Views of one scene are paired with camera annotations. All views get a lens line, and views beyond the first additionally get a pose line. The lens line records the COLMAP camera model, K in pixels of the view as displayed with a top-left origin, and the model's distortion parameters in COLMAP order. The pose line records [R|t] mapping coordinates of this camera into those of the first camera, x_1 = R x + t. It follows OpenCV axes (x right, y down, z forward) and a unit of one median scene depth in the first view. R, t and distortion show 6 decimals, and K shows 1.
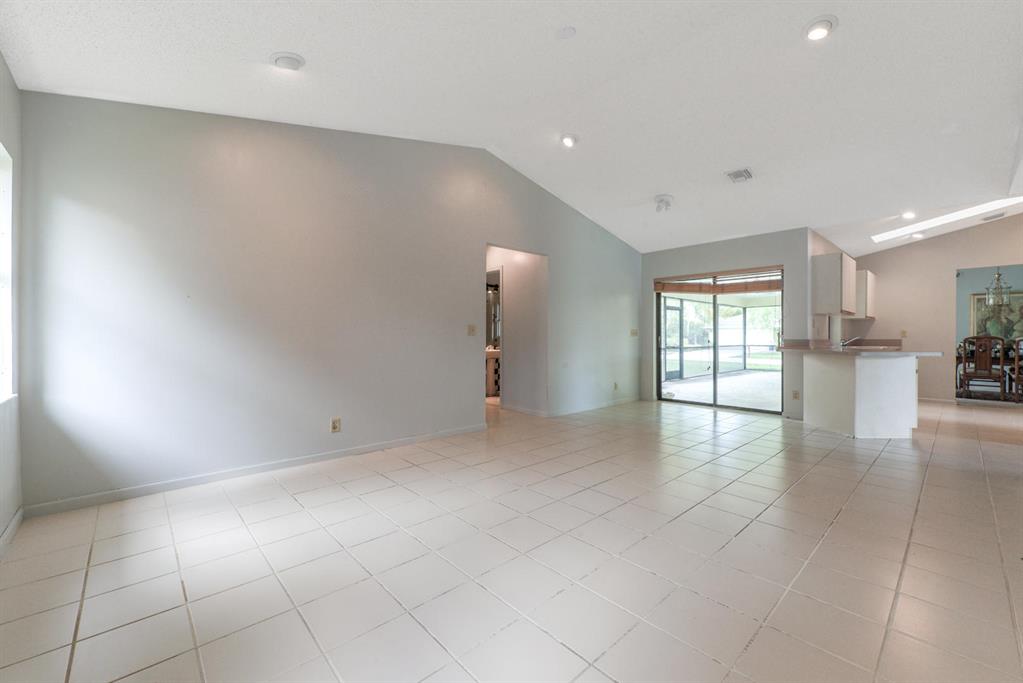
lens RADIAL K [[414.7, 0, 508.1], [0, 414.7, 334.2], [0, 0, 1]] dist [-0.000484, -0.000372]
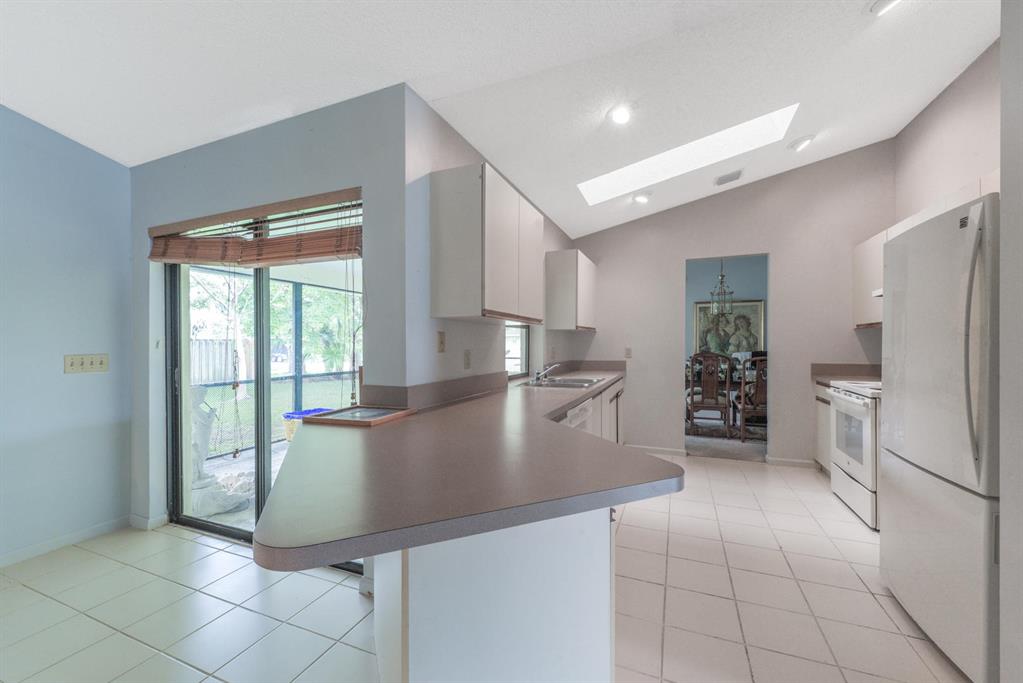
lens RADIAL K [[403.7, 0, 507.1], [0, 403.7, 348.2], [0, 0, 1]] dist [-0.000864, -0.000304]
pose [[0.908127, -0.010493, 0.418562, 0.498597], [0.002934, 0.999821, 0.018698, -0.021109], [-0.418684, -0.015752, 0.907996, 0.484626]]
